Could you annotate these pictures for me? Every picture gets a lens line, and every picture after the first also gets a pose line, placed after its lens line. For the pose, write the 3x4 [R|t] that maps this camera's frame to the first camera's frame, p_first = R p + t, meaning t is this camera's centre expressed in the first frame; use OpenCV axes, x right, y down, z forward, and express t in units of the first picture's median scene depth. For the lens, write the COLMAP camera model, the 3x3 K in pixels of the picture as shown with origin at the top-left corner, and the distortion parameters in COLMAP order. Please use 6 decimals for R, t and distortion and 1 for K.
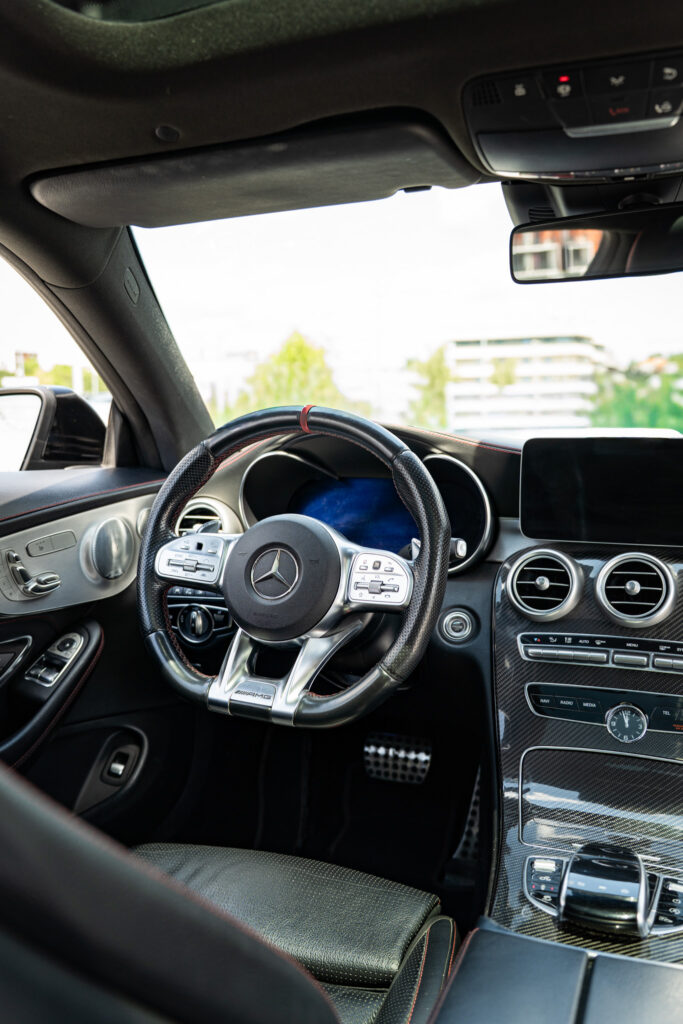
lens RADIAL K [[853.1, 0, 341.5], [0, 853.1, 512.0], [0, 0, 1]] dist [-0.008293, -0.001878]
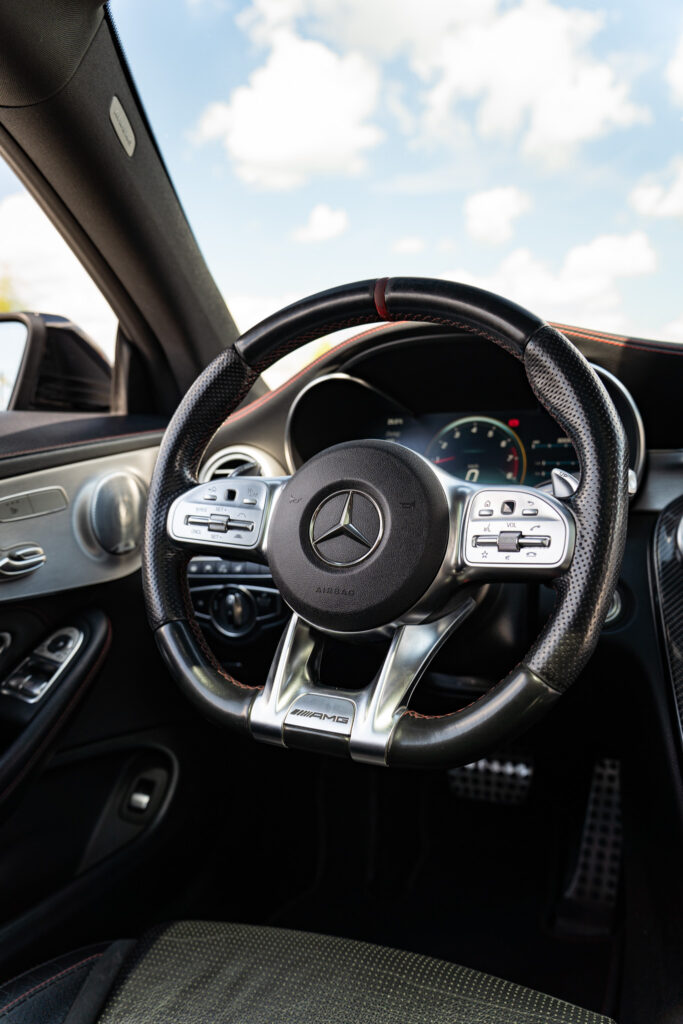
lens RADIAL K [[804.4, 0, 341.5], [0, 804.4, 512.0], [0, 0, 1]] dist [0.005010, 0.001506]
pose [[0.998456, -0.032633, -0.044952, -0.048737], [0.032841, 0.999453, 0.003891, 0.052392], [0.044801, -0.005361, 0.998982, 0.351398]]
